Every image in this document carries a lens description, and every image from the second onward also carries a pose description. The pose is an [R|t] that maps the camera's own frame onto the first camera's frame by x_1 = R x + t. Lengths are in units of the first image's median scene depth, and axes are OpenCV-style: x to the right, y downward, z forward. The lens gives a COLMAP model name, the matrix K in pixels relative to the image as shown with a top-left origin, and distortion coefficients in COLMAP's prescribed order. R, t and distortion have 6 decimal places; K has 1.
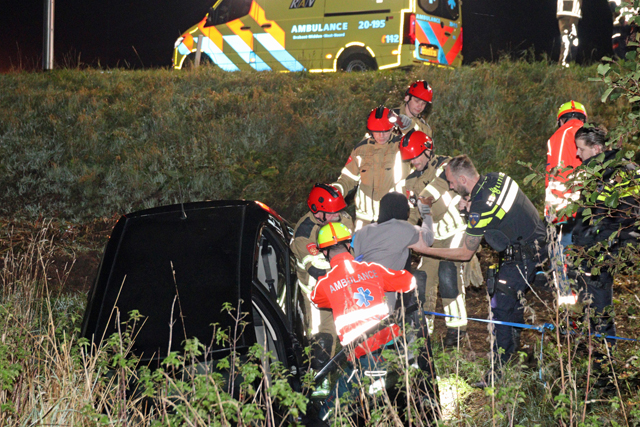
lens RADIAL K [[1566.9, 0, 320.0], [0, 1566.9, 213.5], [0, 0, 1]] dist [0.069432, 0.330184]
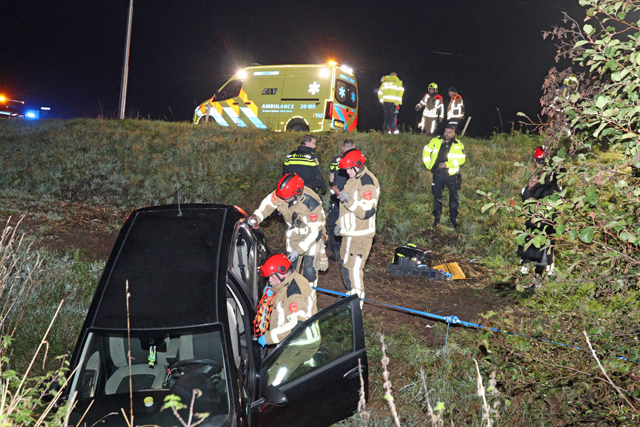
lens RADIAL K [[719.7, 0, 320.0], [0, 719.7, 213.5], [0, 0, 1]] dist [0.003752, 0.012158]
pose [[0.994793, 0.066472, 0.077253, -0.009685], [-0.066909, 0.997754, 0.003074, -0.005206], [-0.076875, -0.008227, 0.997007, 0.236430]]
